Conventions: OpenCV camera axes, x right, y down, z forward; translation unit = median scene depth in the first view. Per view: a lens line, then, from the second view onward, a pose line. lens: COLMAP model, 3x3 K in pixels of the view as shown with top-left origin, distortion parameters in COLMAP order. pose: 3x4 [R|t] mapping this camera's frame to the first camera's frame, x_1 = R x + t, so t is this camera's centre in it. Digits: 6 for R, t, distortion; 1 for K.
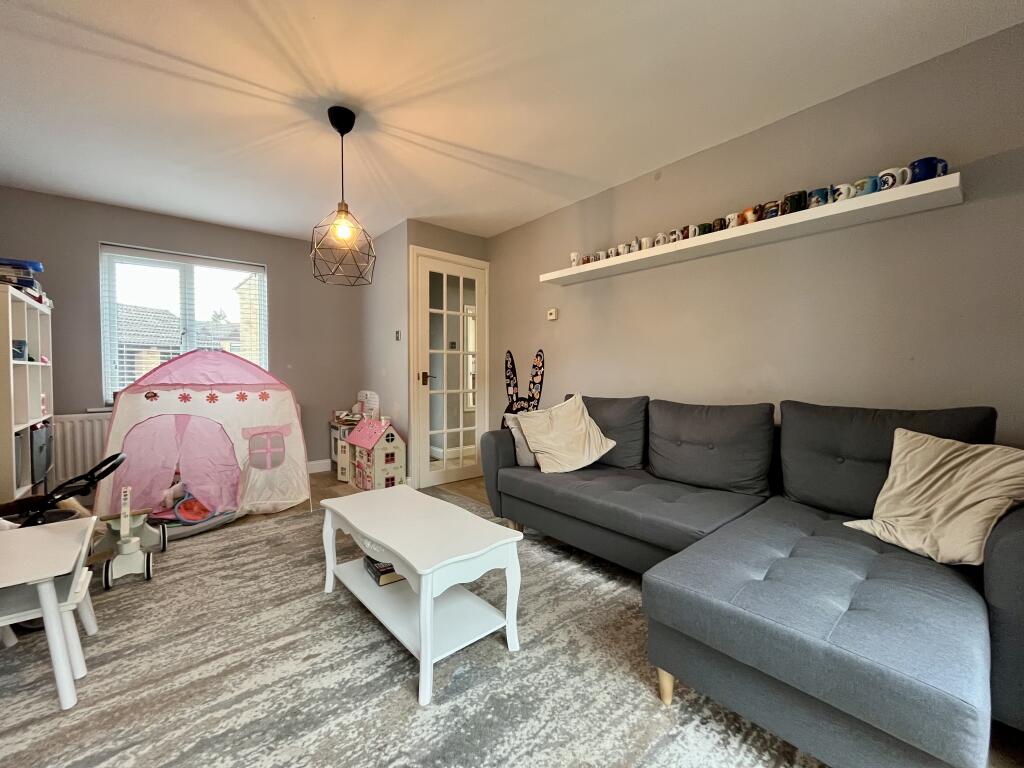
lens RADIAL K [[419.6, 0, 491.7], [0, 419.6, 384.9], [0, 0, 1]] dist [-0.000777, 0.000004]
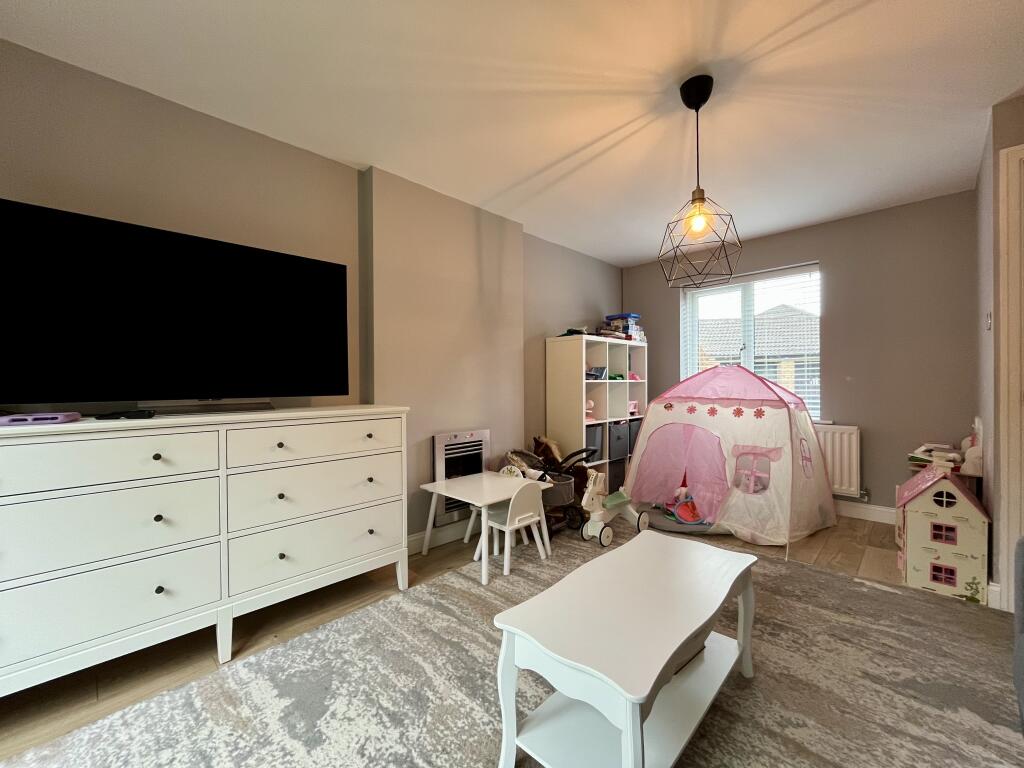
lens RADIAL K [[410.3, 0, 512.0], [0, 410.3, 384.0], [0, 0, 1]] dist [-0.001338, -0.000126]
pose [[0.120632, -0.003130, -0.992692, 0.291728], [-0.021899, 0.999743, -0.005814, -0.020741], [0.992456, 0.022440, 0.120532, 0.379184]]
